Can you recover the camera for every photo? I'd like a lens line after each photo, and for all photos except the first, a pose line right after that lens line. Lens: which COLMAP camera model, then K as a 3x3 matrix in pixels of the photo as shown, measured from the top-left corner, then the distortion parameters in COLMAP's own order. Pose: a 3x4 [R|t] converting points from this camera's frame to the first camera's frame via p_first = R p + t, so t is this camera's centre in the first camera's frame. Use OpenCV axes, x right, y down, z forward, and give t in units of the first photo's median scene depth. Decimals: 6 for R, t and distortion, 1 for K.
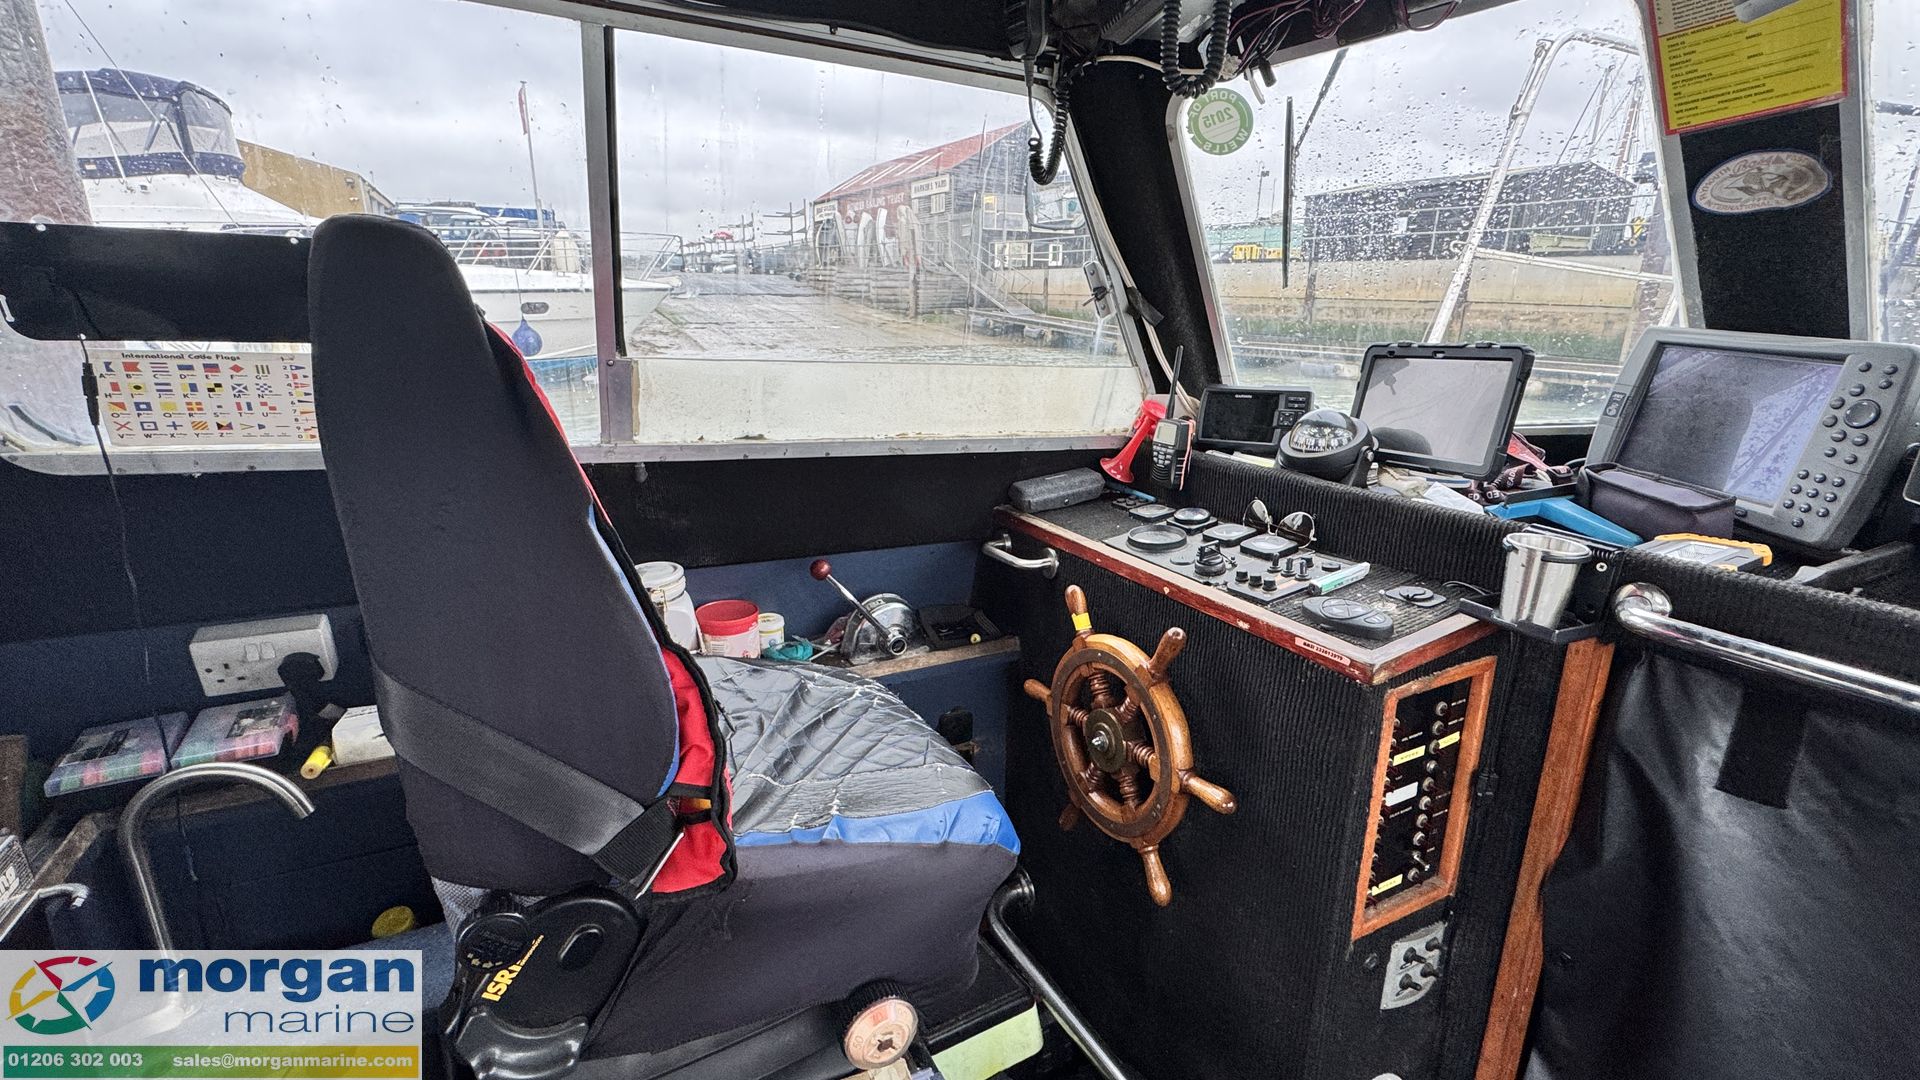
lens RADIAL K [[848.0, 0, 956.4], [0, 848.0, 537.5], [0, 0, 1]] dist [-0.004517, -0.000035]
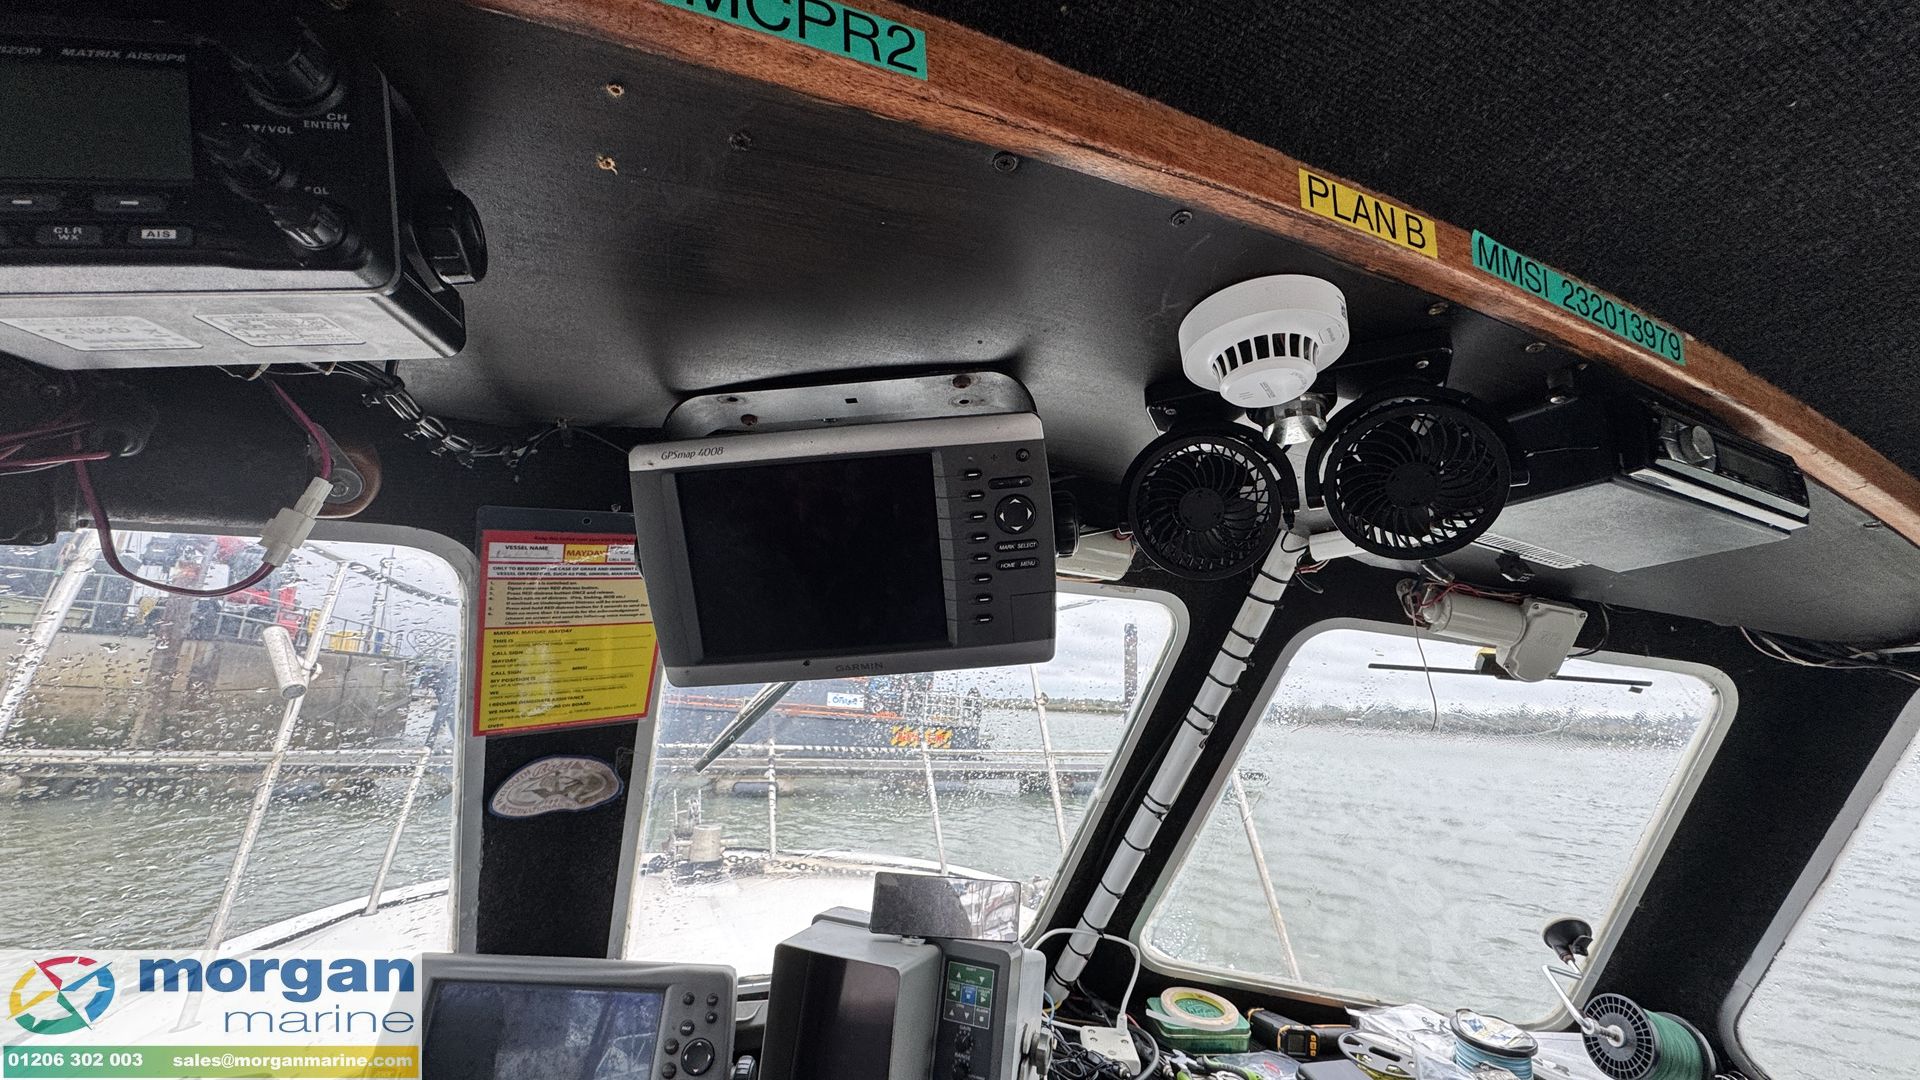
lens RADIAL K [[762.5, 0, 961.2], [0, 762.5, 537.2], [0, 0, 1]] dist [-0.003522, 0.000119]
pose [[0.061436, 0.201786, 0.977501, 0.142417], [0.242127, 0.947085, -0.210725, -0.365525], [-0.968297, 0.249626, 0.009328, 0.480344]]
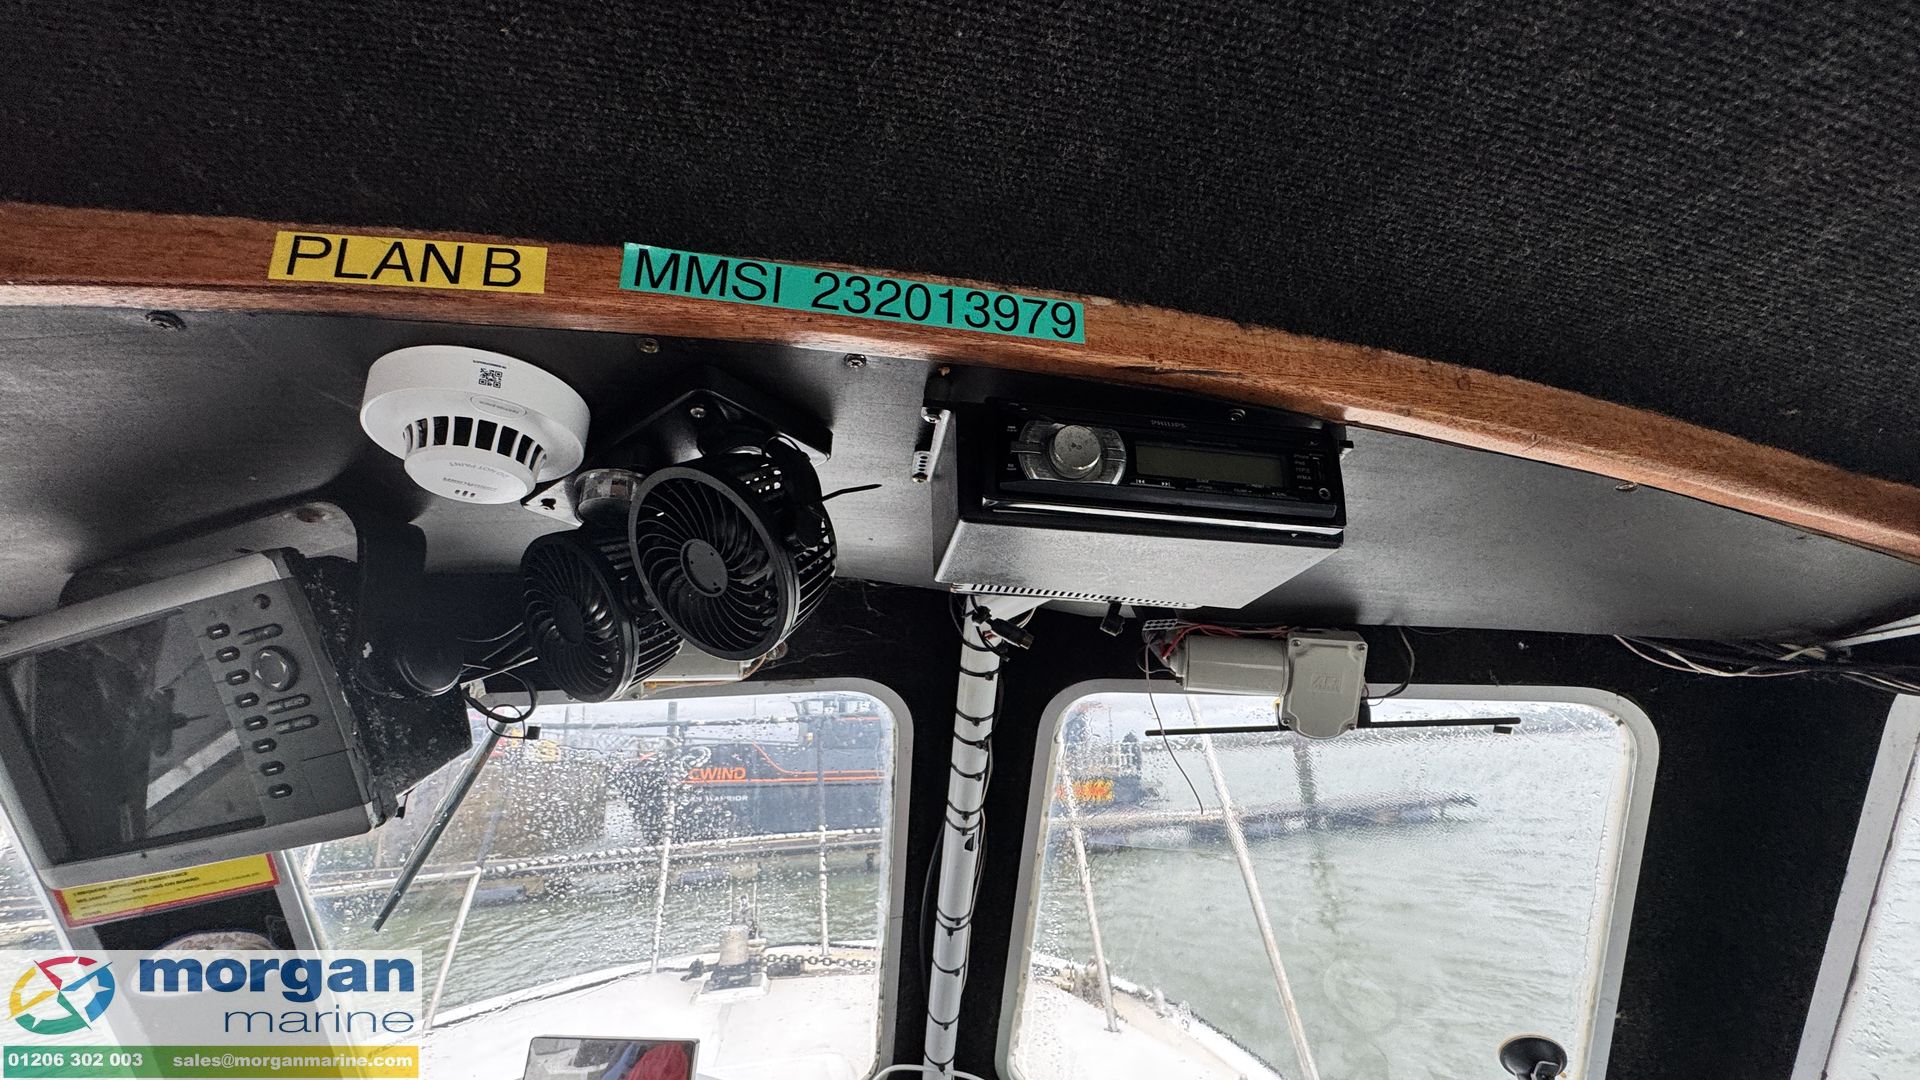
lens RADIAL K [[762.5, 0, 961.2], [0, 762.5, 537.2], [0, 0, 1]] dist [-0.003522, 0.000119]
pose [[0.268930, 0.241497, 0.932393, 0.308484], [0.327423, 0.887481, -0.324303, -0.280492], [-0.905798, 0.392502, 0.159598, 0.020021]]
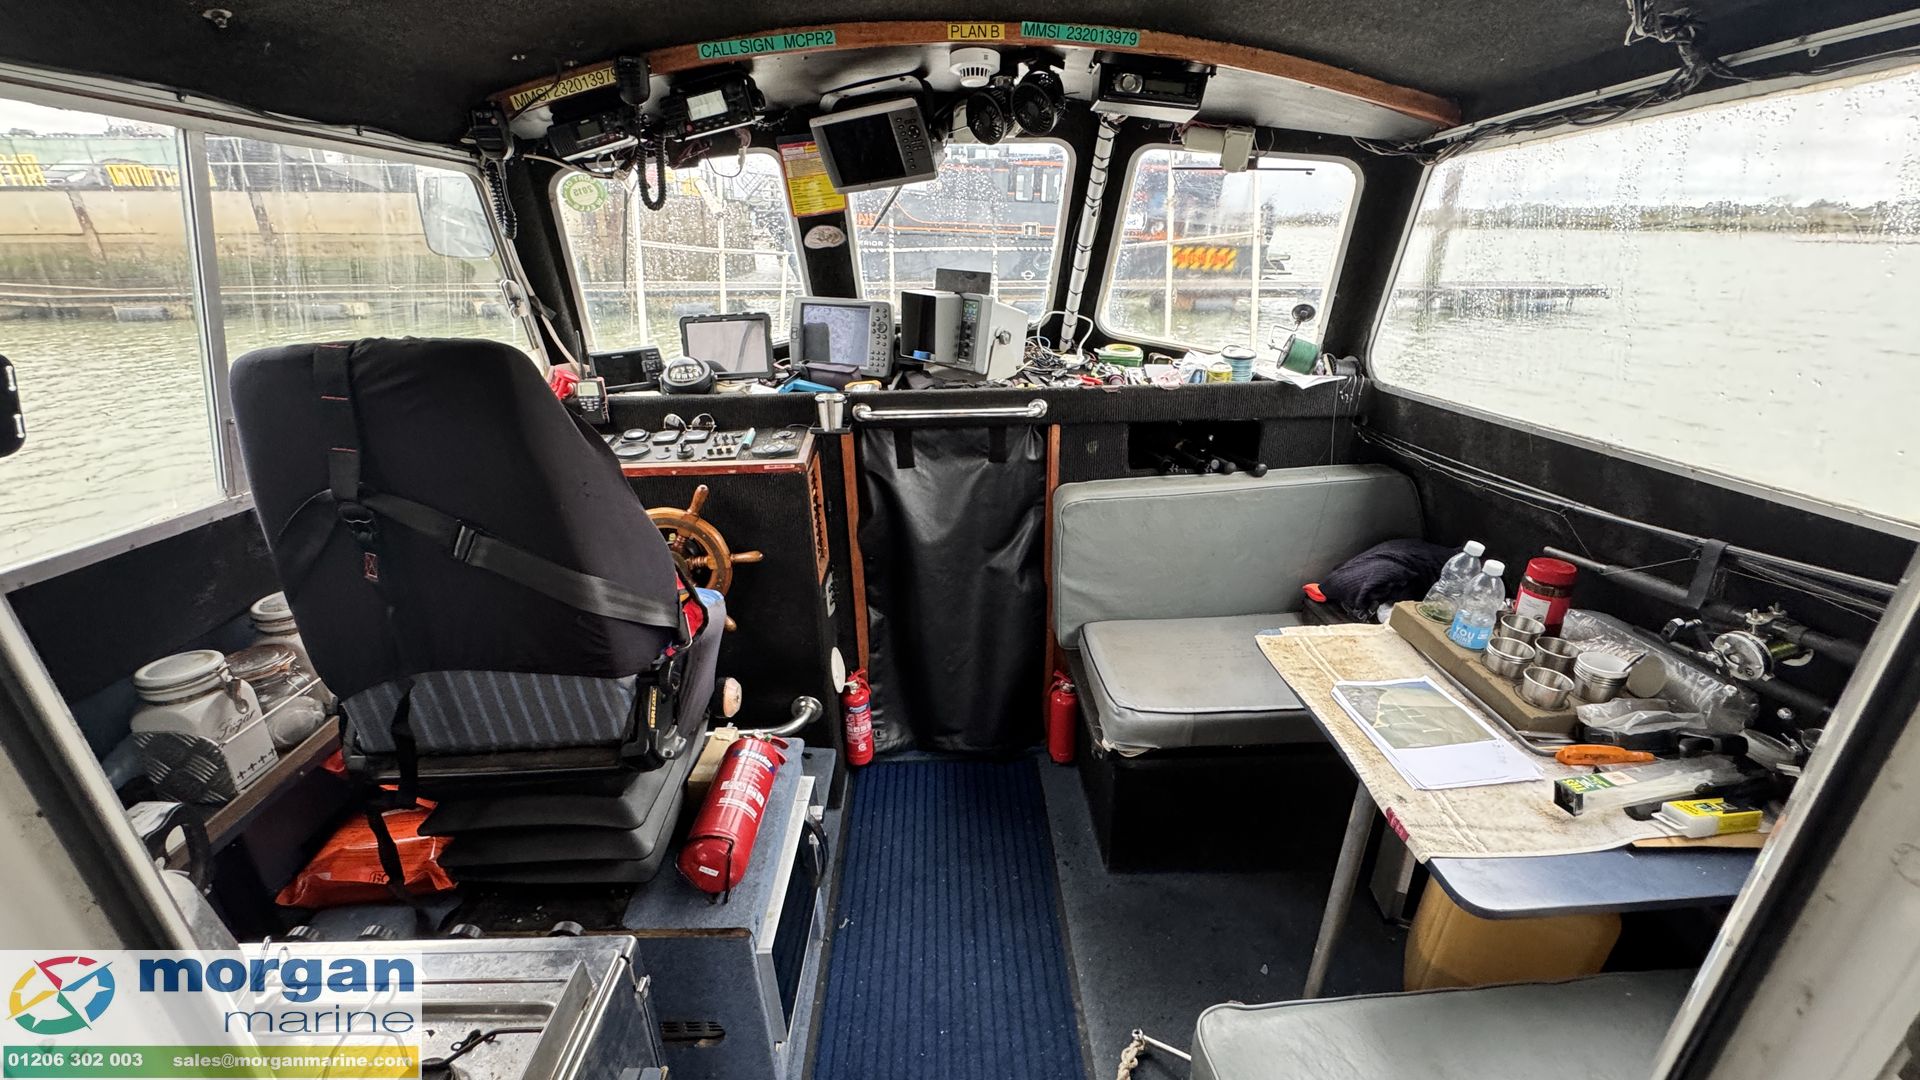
lens RADIAL K [[762.5, 0, 961.2], [0, 762.5, 537.2], [0, 0, 1]] dist [-0.003522, 0.000119]
pose [[0.430989, -0.359691, 0.827569, -0.945411], [0.258168, 0.927934, 0.268863, -0.093927], [-0.864637, 0.097775, 0.492790, -0.326264]]
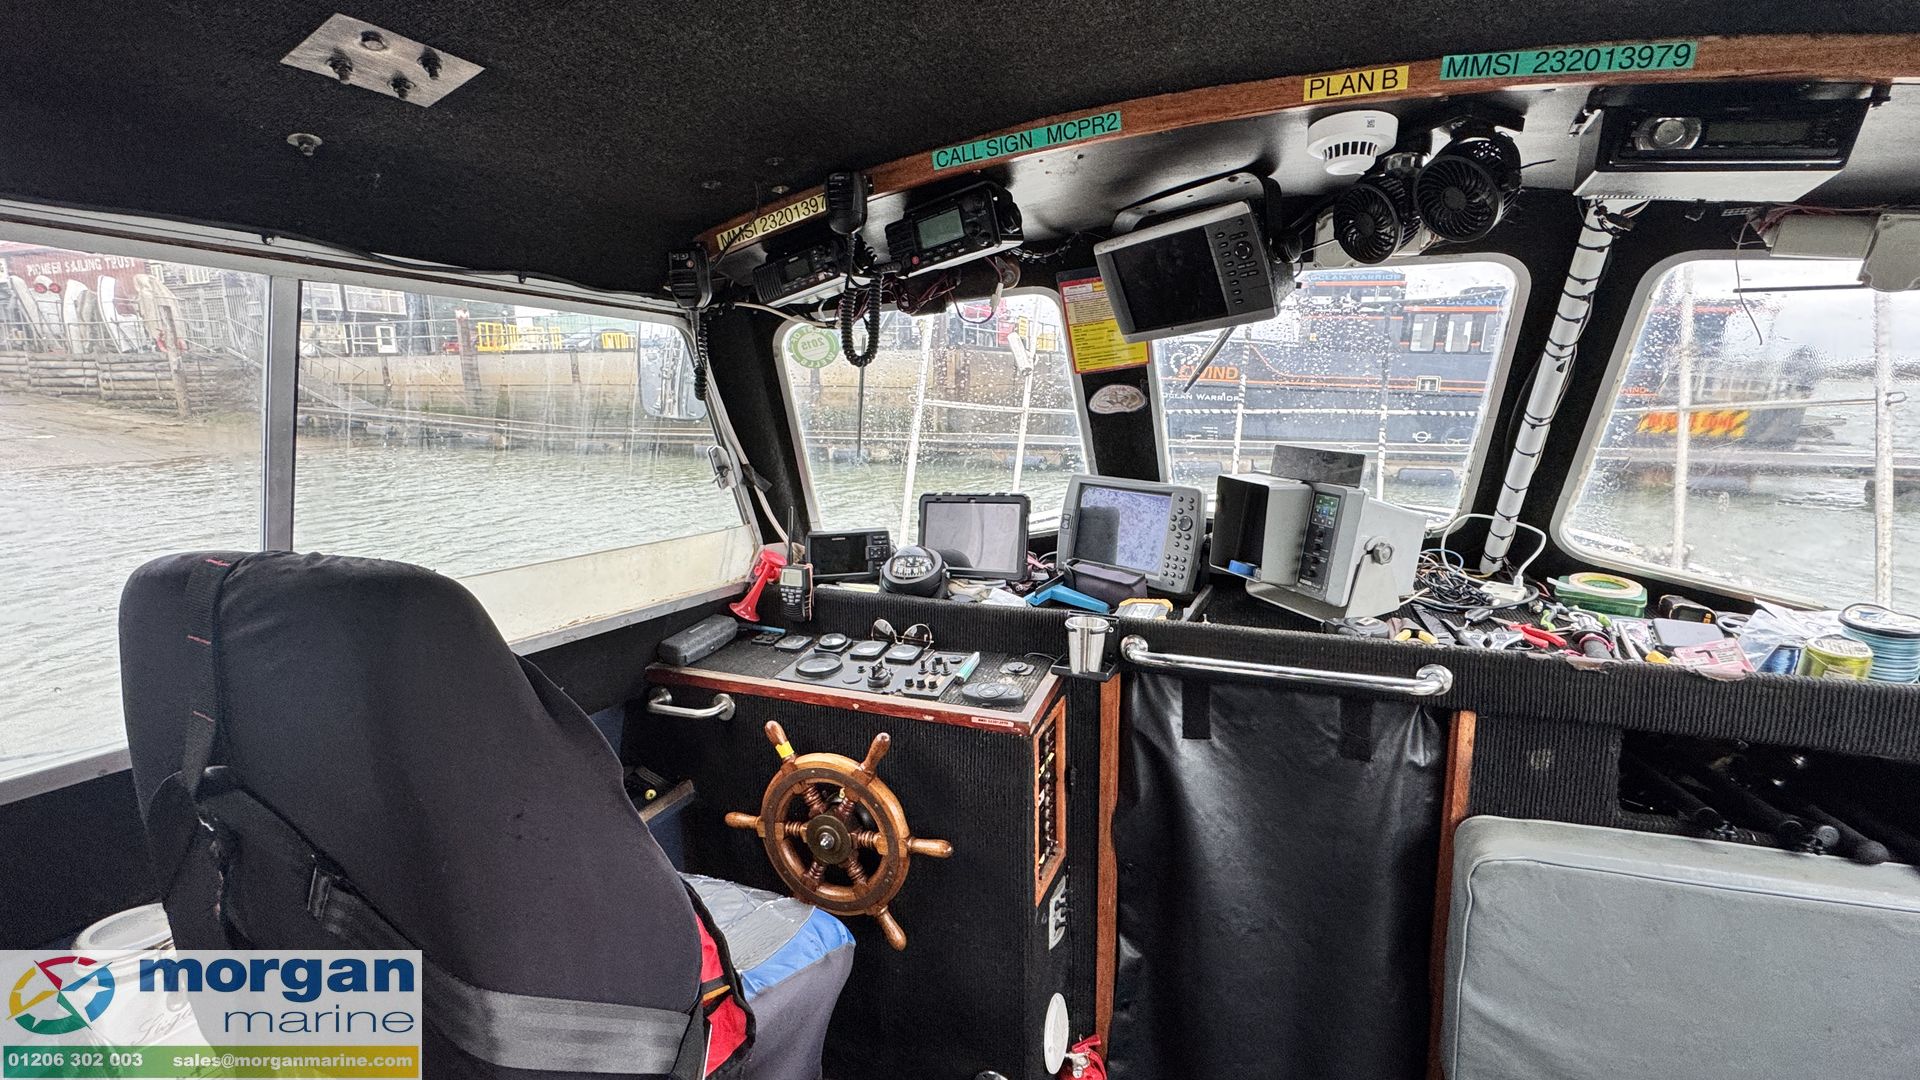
lens RADIAL K [[848.0, 0, 956.4], [0, 848.0, 537.5], [0, 0, 1]] dist [-0.004517, -0.000035]
pose [[0.766027, -0.135380, 0.628391, -0.447720], [0.191599, 0.981223, -0.022170, -0.143655], [-0.613590, 0.137382, 0.777582, -0.144045]]
